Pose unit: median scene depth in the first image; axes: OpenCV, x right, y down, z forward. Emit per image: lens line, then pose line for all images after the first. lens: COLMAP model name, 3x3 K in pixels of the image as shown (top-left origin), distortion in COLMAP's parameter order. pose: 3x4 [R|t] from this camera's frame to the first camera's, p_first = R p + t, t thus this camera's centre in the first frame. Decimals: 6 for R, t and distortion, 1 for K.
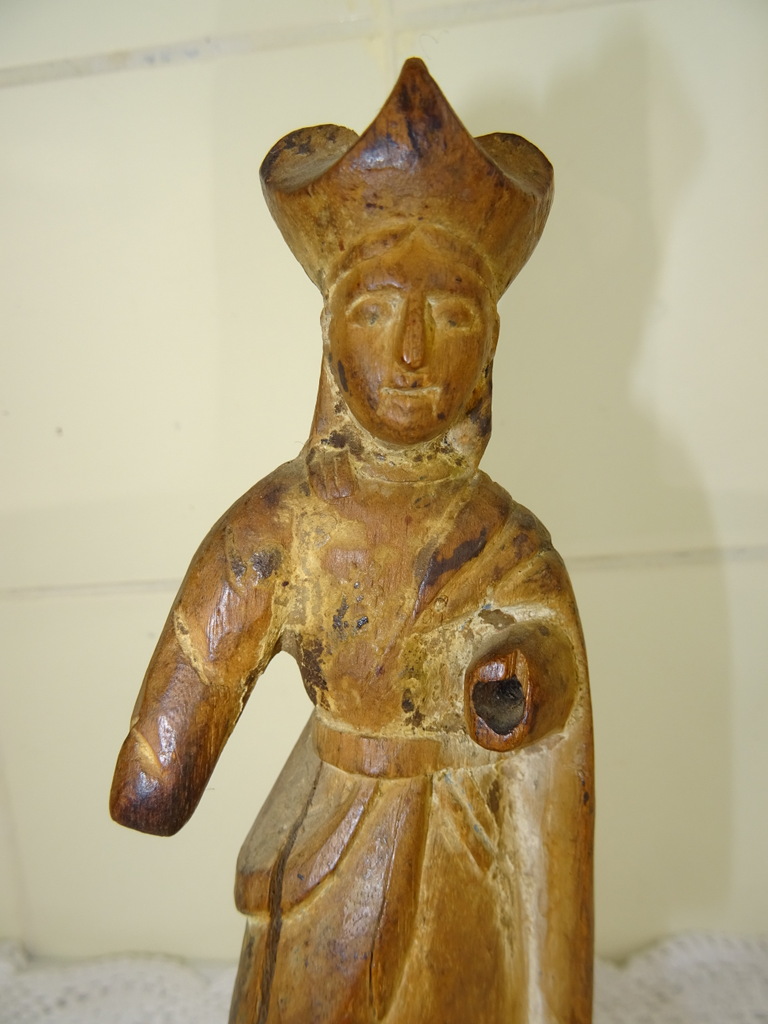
lens RADIAL K [[727.1, 0, 384.0], [0, 727.1, 512.0], [0, 0, 1]] dist [0.008590, -0.034991]
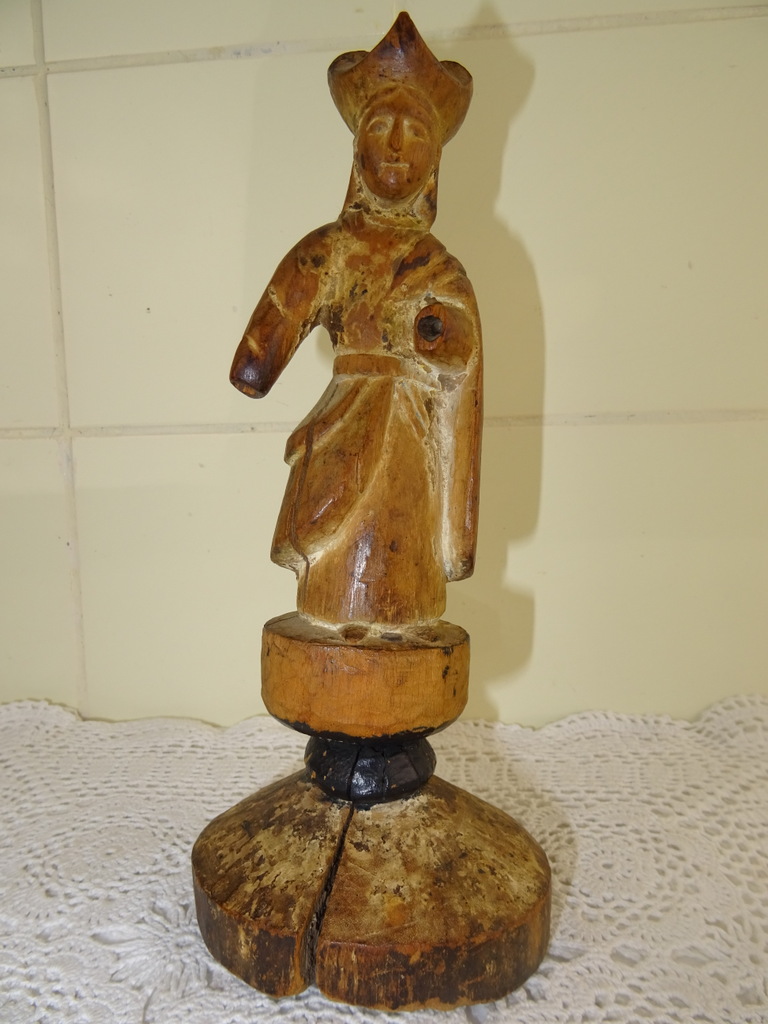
lens RADIAL K [[729.8, 0, 384.0], [0, 729.8, 512.0], [0, 0, 1]] dist [-0.000374, -0.011471]
pose [[0.998148, 0.060830, -0.000394, 0.059535], [-0.060729, 0.996070, -0.064477, 0.857642], [-0.003530, 0.064382, 0.997919, -0.925603]]
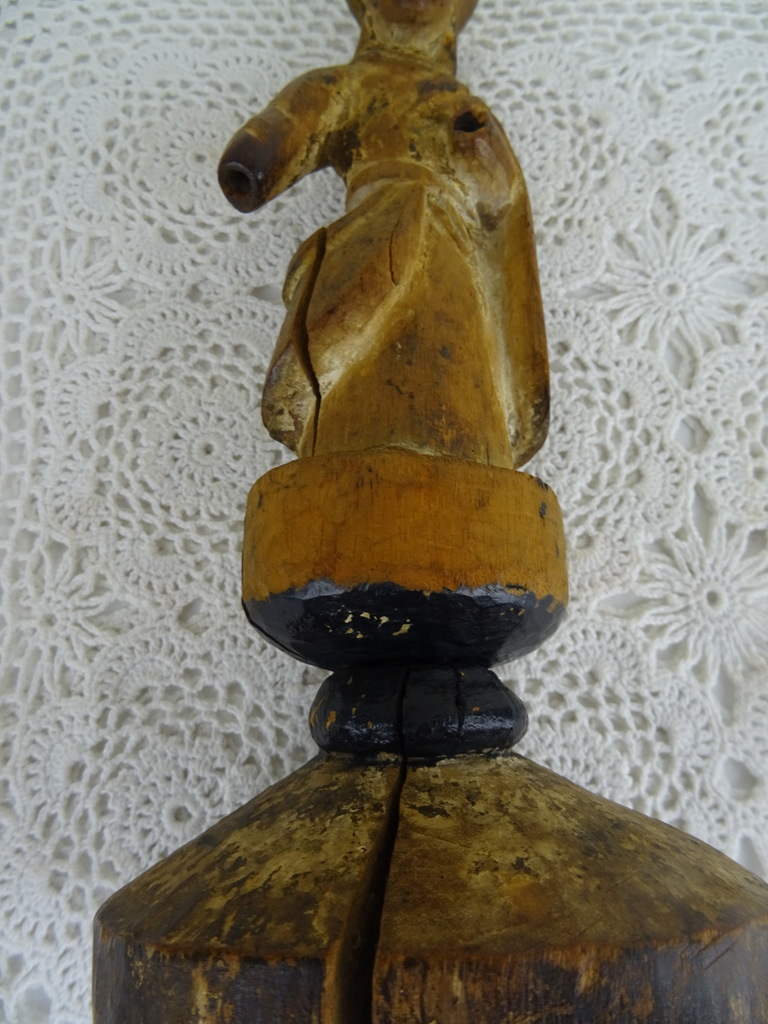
lens RADIAL K [[733.9, 0, 384.4], [0, 733.9, 509.7], [0, 0, 1]] dist [-0.001627, -0.007002]
pose [[0.996469, 0.045635, 0.070480, -0.105689], [-0.008165, 0.888088, -0.459601, 1.710281], [-0.083566, 0.457403, 0.885324, -0.054068]]
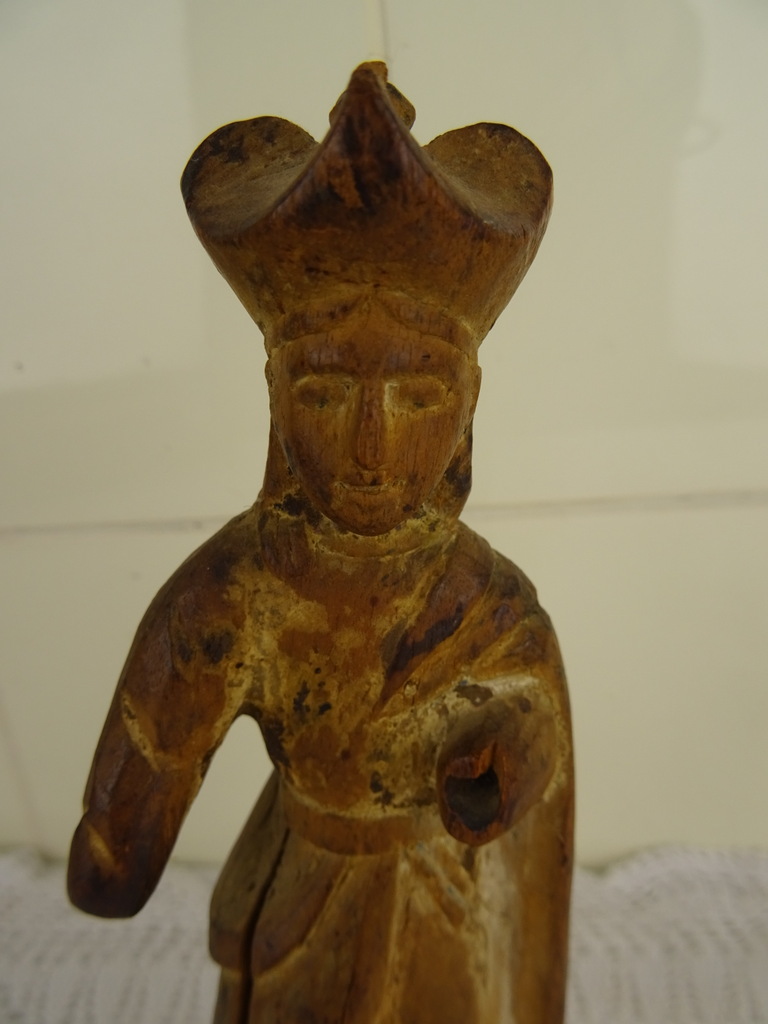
lens RADIAL K [[727.1, 0, 384.0], [0, 727.1, 512.0], [0, 0, 1]] dist [0.008590, -0.034991]
pose [[0.999961, -0.007892, -0.003868, 0.048819], [0.008483, 0.981809, 0.189684, -0.257414], [0.002301, -0.189709, 0.981838, 0.150190]]
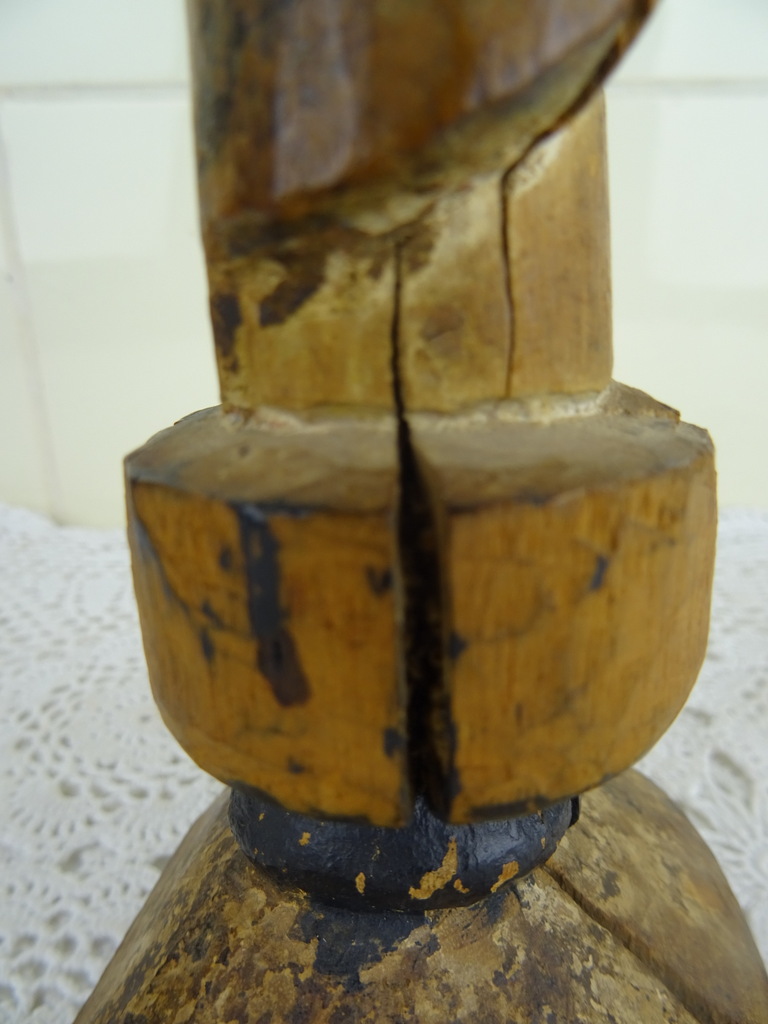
lens RADIAL K [[727.1, 0, 384.0], [0, 727.1, 512.0], [0, 0, 1]] dist [0.008590, -0.034991]
pose [[0.139237, -0.268746, 0.953094, -0.664085], [0.142981, 0.957840, 0.249196, 0.958554], [-0.979882, 0.101577, 0.171792, 1.109347]]
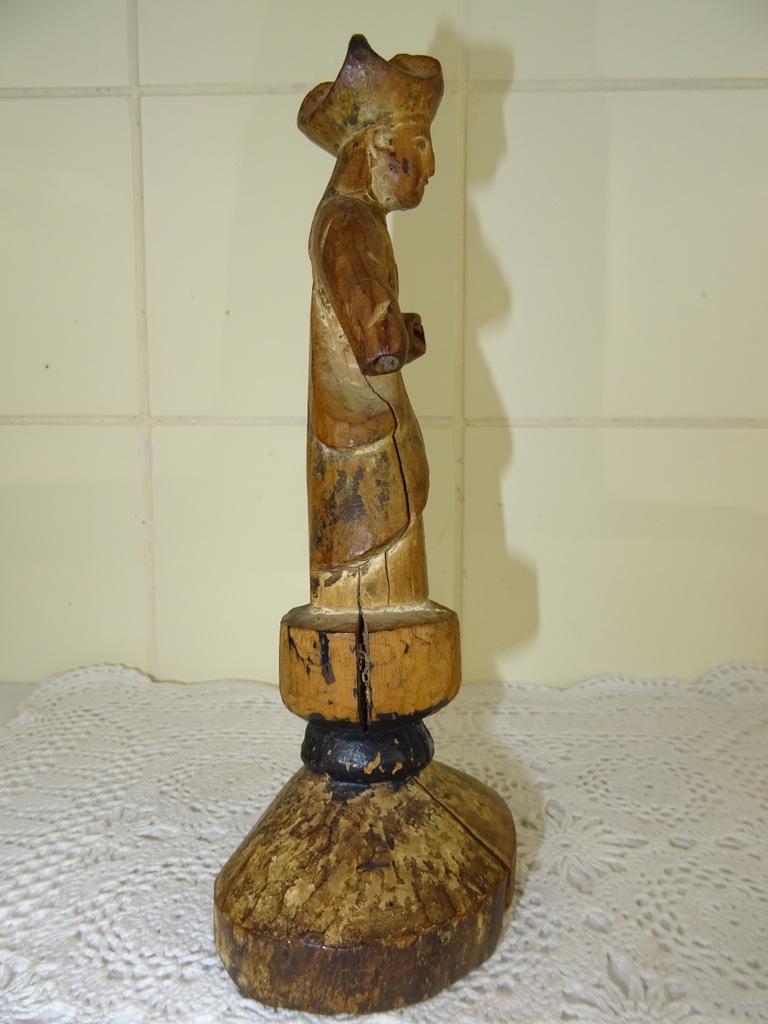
lens RADIAL K [[729.8, 0, 384.0], [0, 729.8, 512.0], [0, 0, 1]] dist [-0.000374, -0.011471]
pose [[0.150239, -0.009518, 0.988604, -2.061851], [0.136148, 0.990626, -0.011153, 0.794667], [-0.979230, 0.136272, 0.150126, 0.790902]]
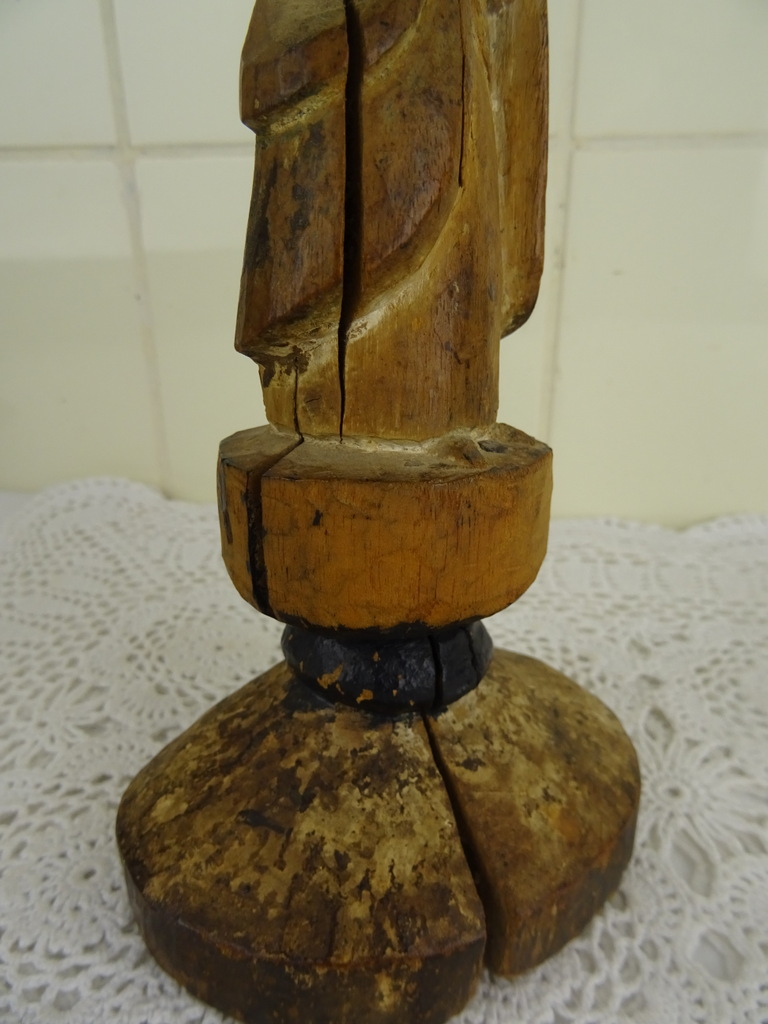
lens RADIAL K [[729.8, 0, 384.0], [0, 729.8, 512.0], [0, 0, 1]] dist [-0.000374, -0.011471]
pose [[0.747632, -0.171707, 0.641532, -0.804232], [0.048456, 0.977527, 0.205166, 0.914904], [-0.662344, -0.122303, 0.739150, 0.256734]]
